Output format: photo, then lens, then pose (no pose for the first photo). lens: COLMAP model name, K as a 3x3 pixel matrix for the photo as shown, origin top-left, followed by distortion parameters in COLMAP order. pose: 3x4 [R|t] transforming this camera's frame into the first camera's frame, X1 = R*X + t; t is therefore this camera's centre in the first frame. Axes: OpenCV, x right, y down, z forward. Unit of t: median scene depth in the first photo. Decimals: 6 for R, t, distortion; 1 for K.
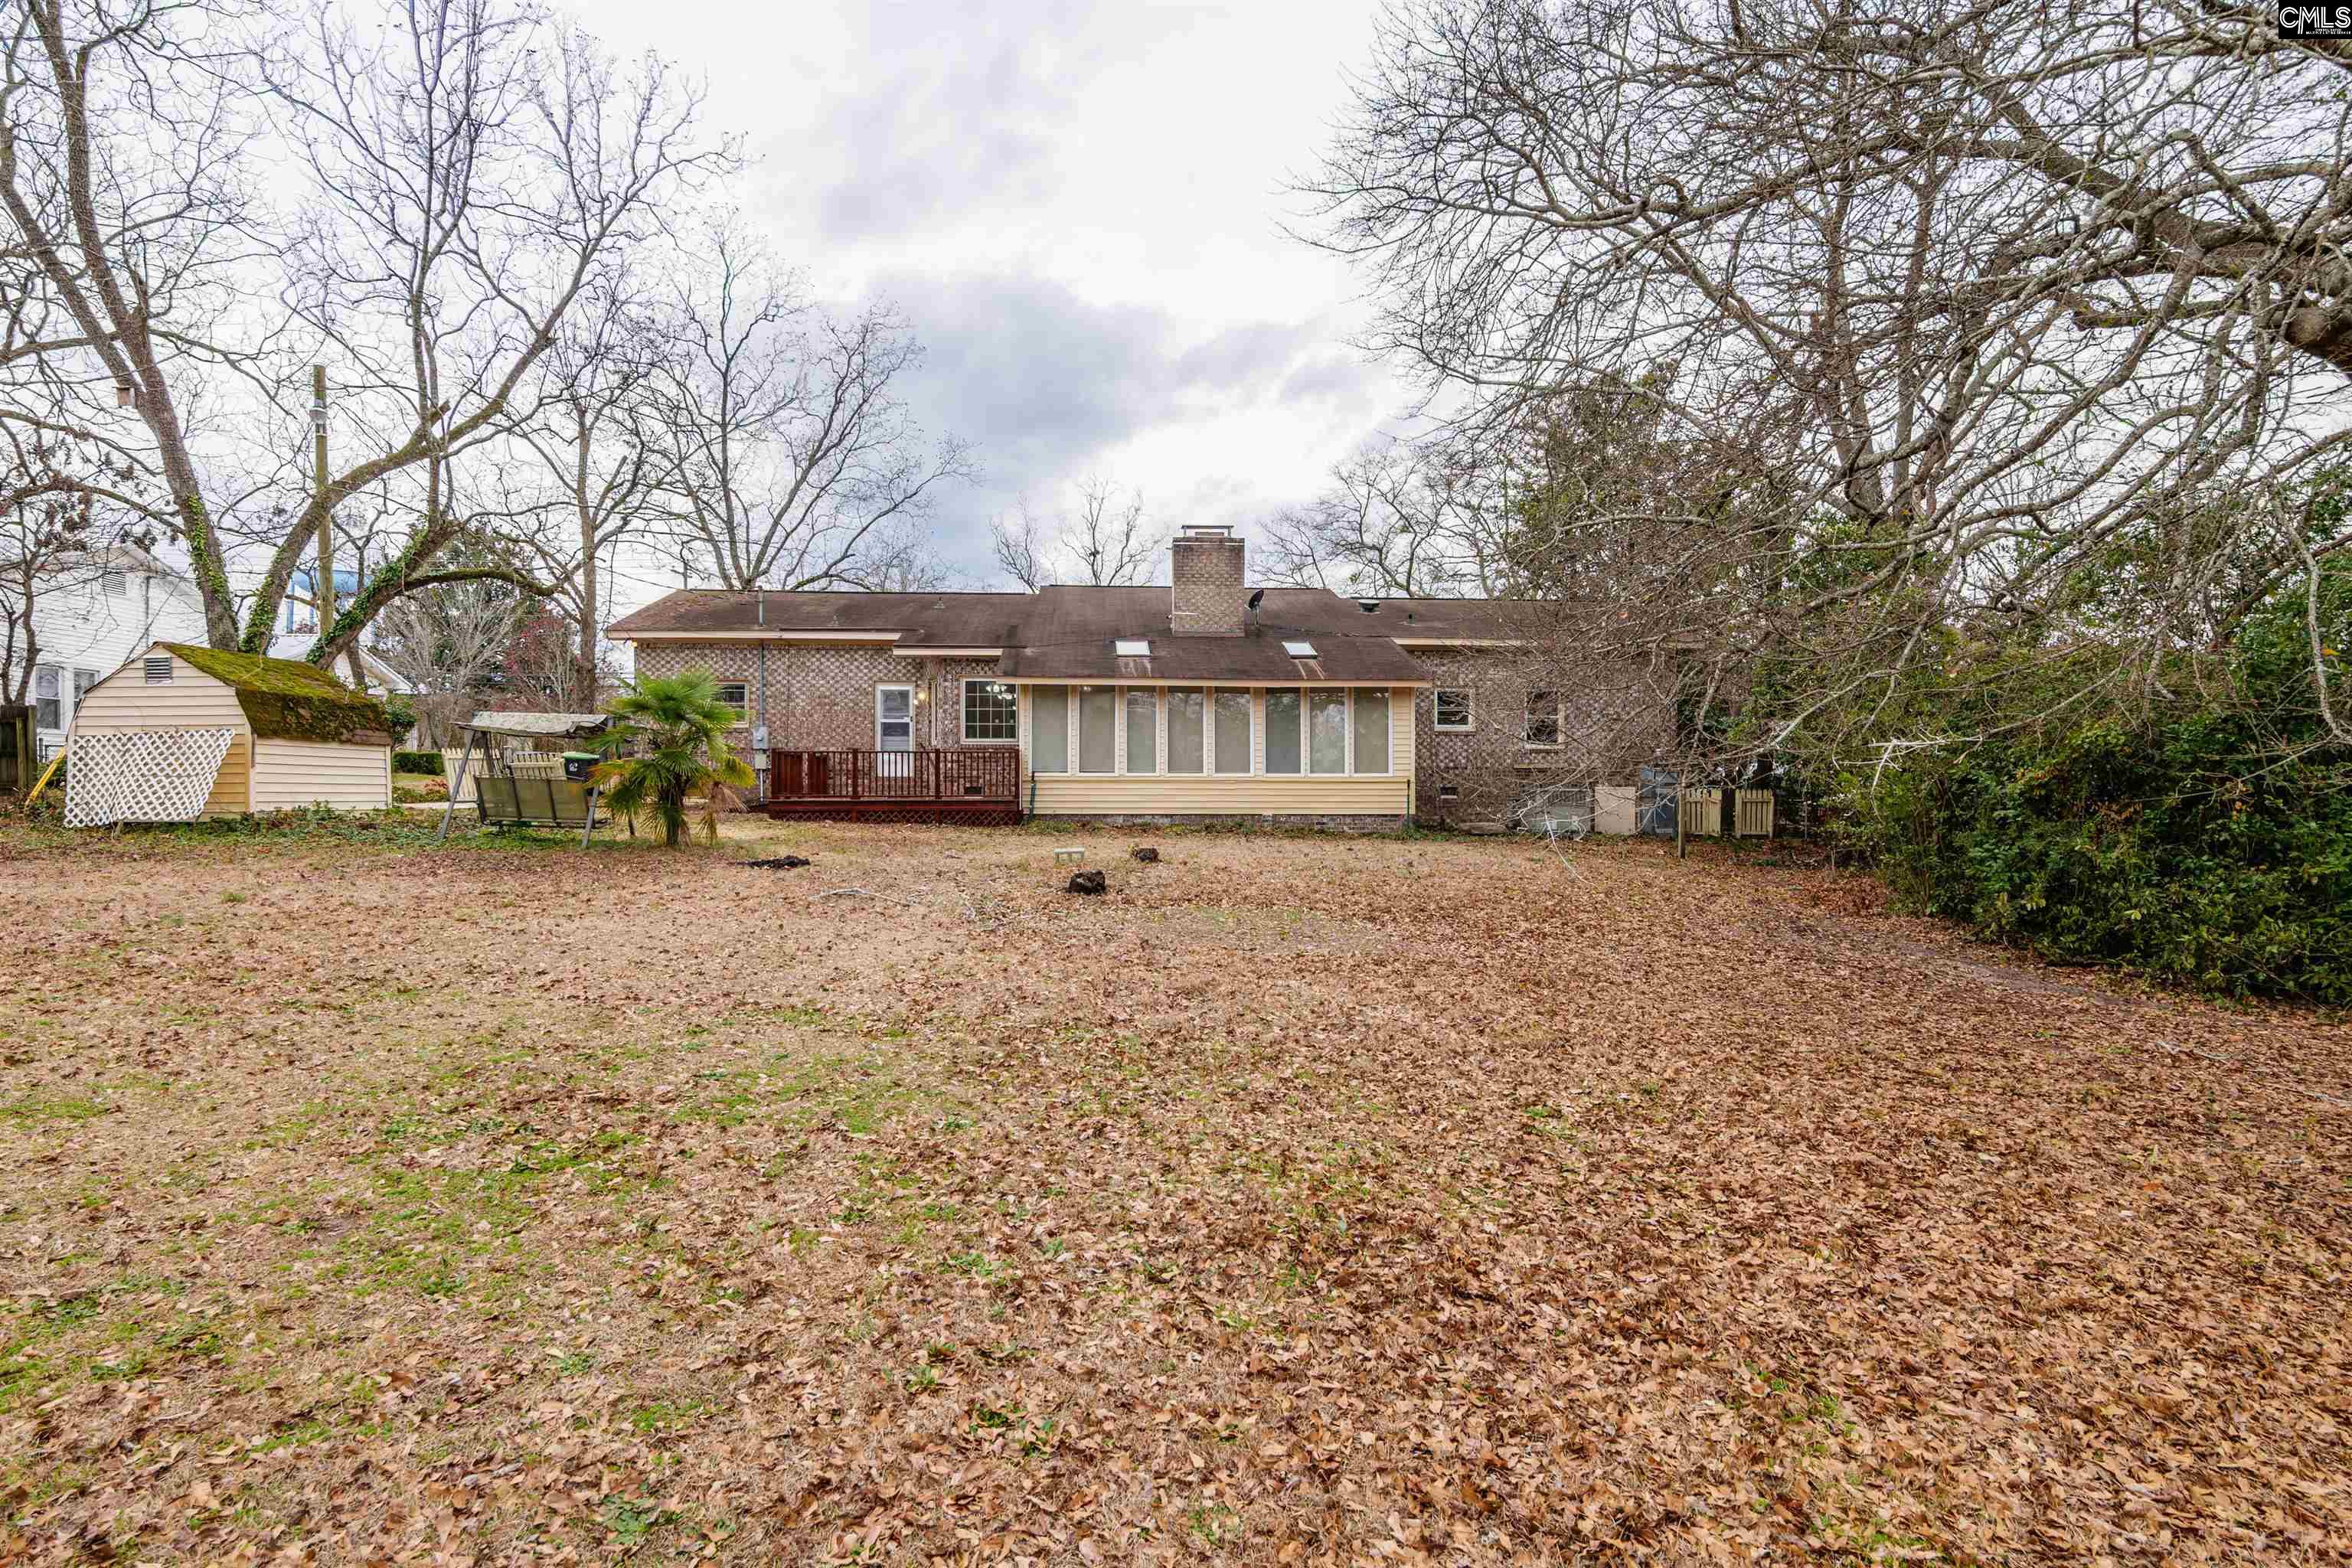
lens RADIAL K [[1112.8, 0, 1183.0], [0, 1112.8, 787.5], [0, 0, 1]] dist [-0.017269, 0.003870]
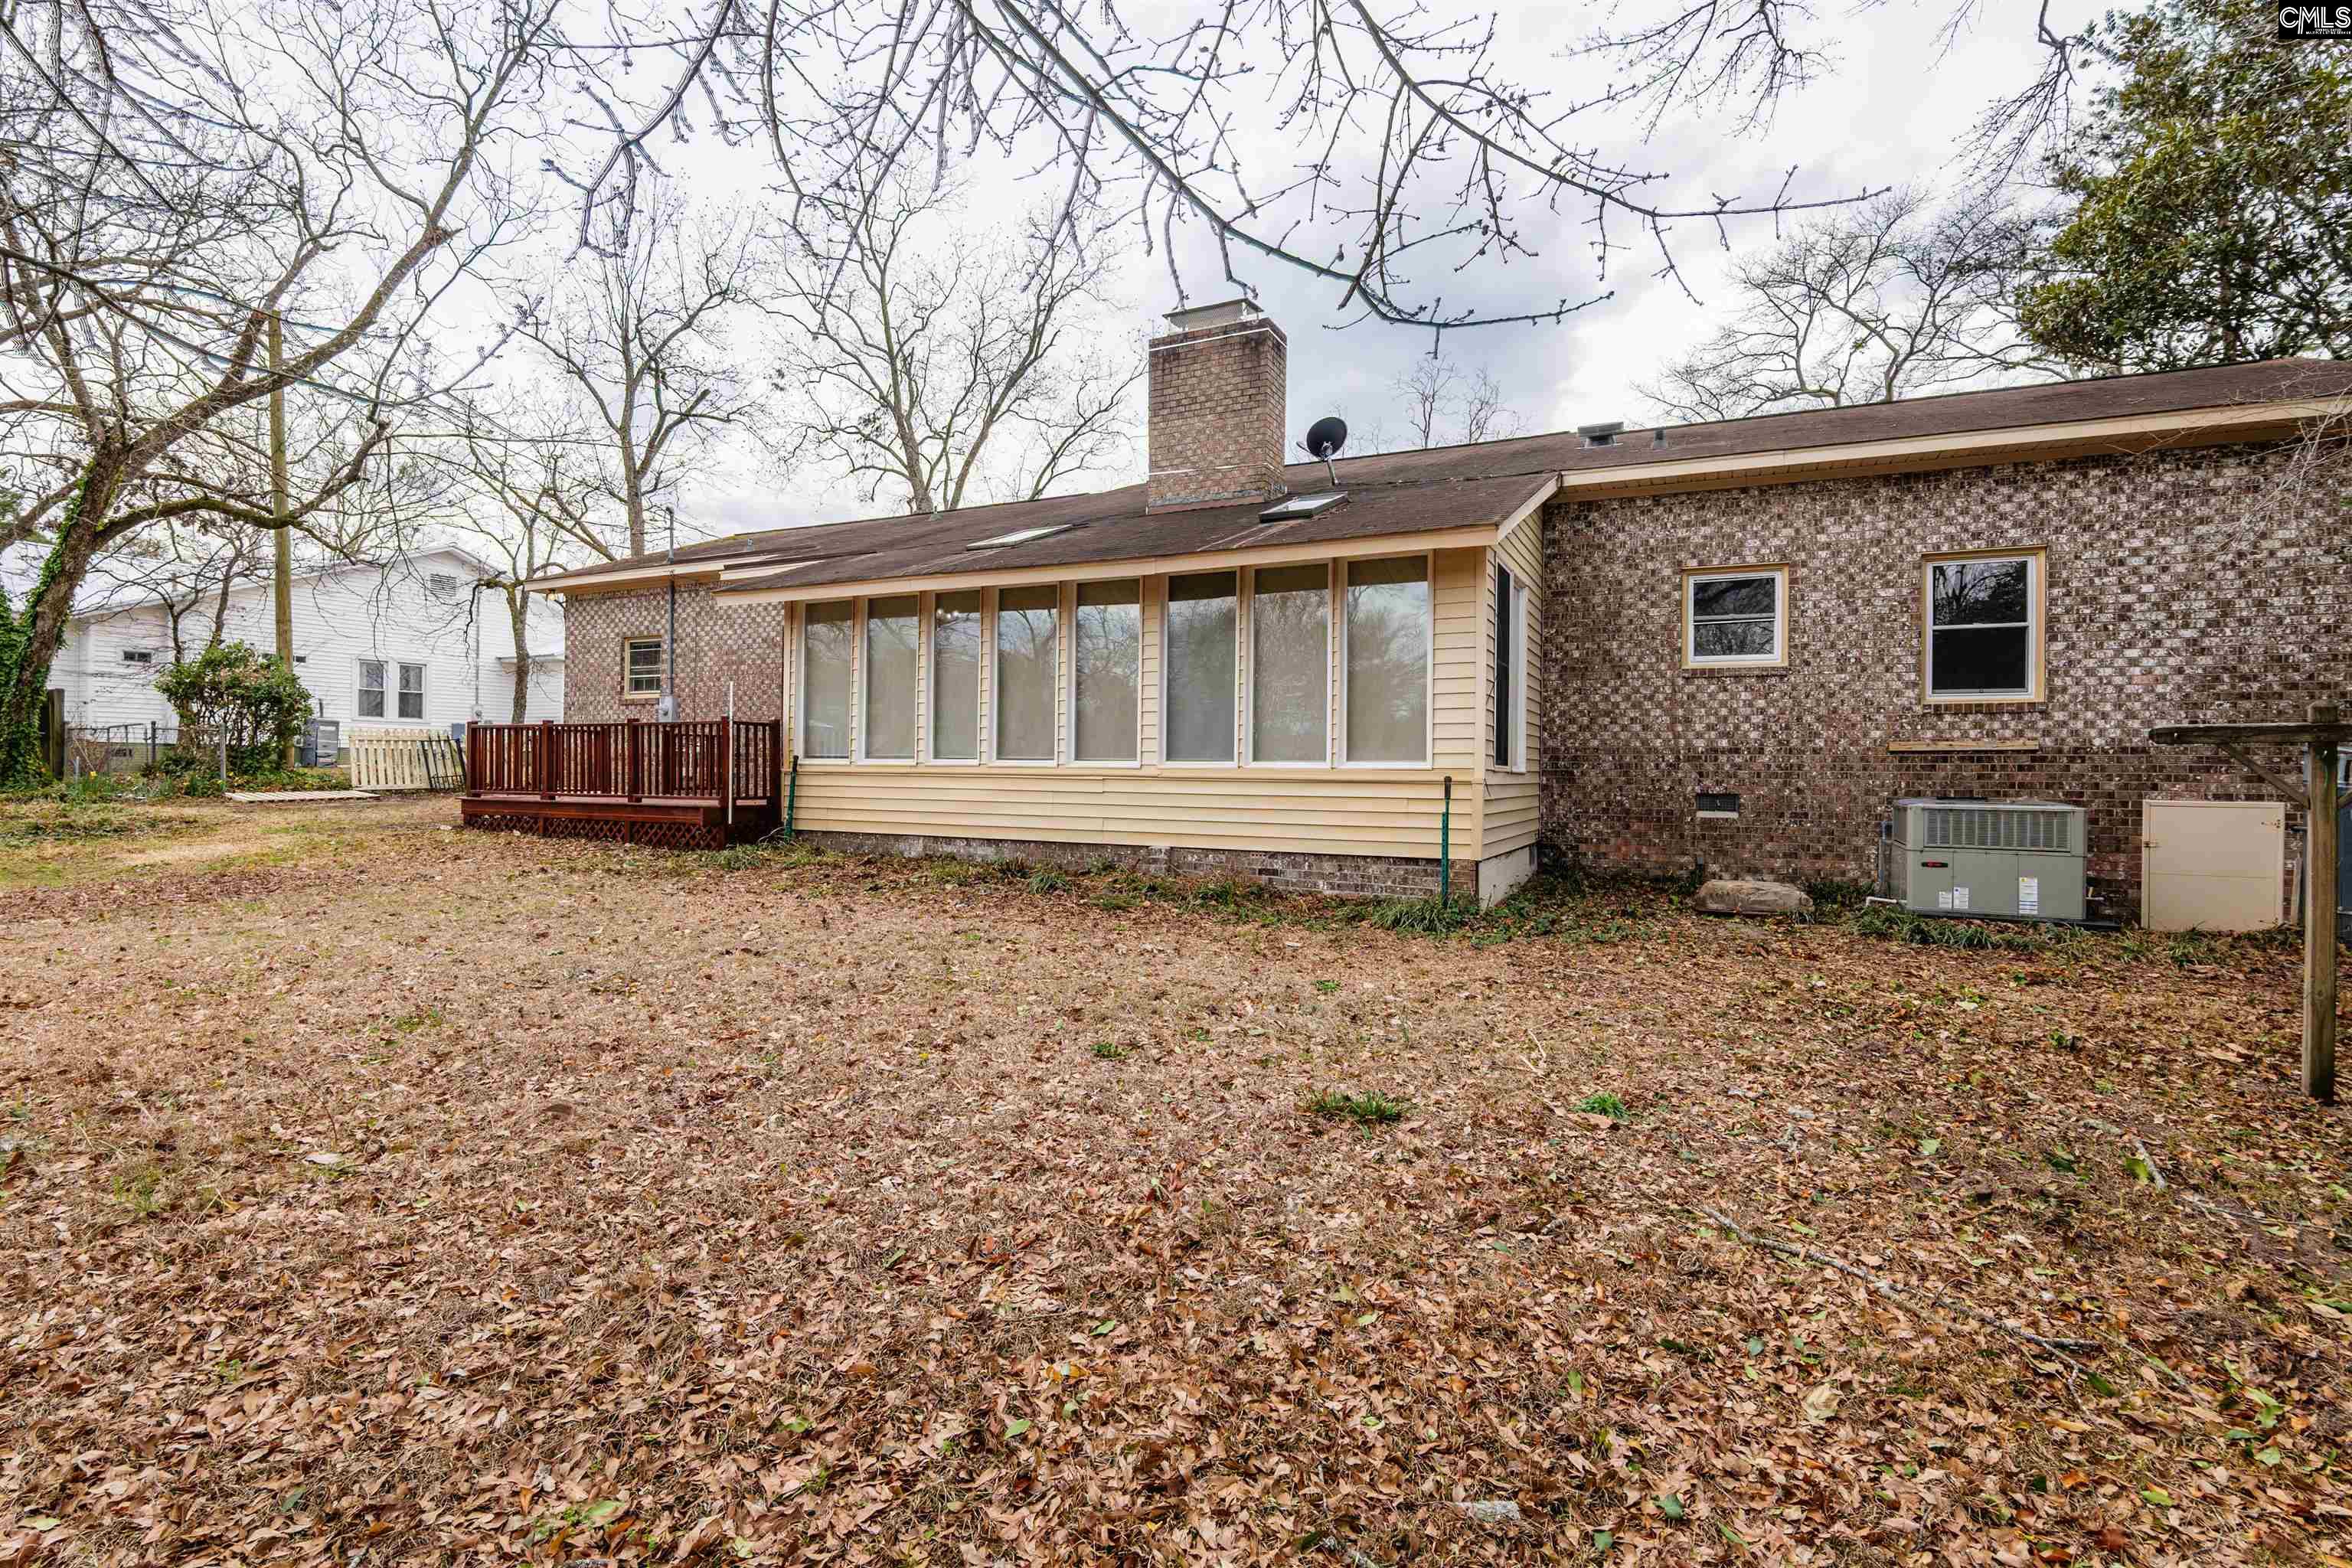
lens RADIAL K [[1112.8, 0, 1168.4], [0, 1112.8, 770.8], [0, 0, 1]] dist [-0.017269, 0.003870]
pose [[0.864088, 0.006125, -0.503303, 0.310771], [-0.010012, 0.999937, -0.005021, -0.005792], [0.503241, 0.009378, 0.864095, 0.576970]]
